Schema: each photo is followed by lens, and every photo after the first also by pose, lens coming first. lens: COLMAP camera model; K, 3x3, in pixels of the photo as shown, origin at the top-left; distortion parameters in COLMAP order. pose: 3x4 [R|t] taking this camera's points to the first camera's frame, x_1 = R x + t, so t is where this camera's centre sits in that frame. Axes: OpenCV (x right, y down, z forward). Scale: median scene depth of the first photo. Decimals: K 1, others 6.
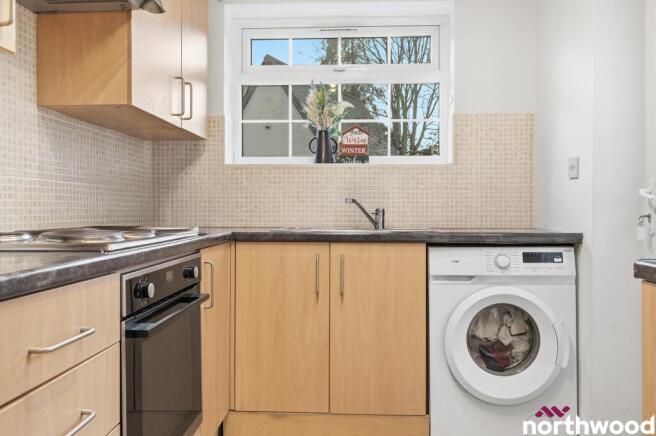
lens RADIAL K [[507.5, 0, 327.6], [0, 507.5, 214.1], [0, 0, 1]] dist [0.013967, -0.000763]
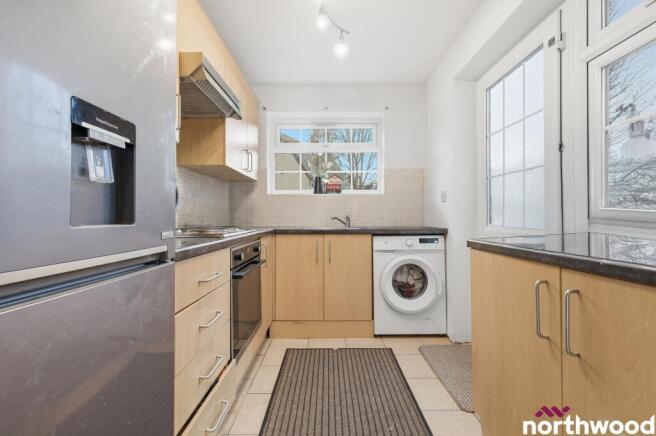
lens RADIAL K [[288.1, 0, 329.1], [0, 288.1, 218.2], [0, 0, 1]] dist [0.002825, -0.000058]
pose [[0.998157, -0.004903, 0.060491, -0.041192], [0.005461, 0.999944, -0.009078, 0.004302], [-0.060443, 0.009391, 0.998127, -0.120386]]
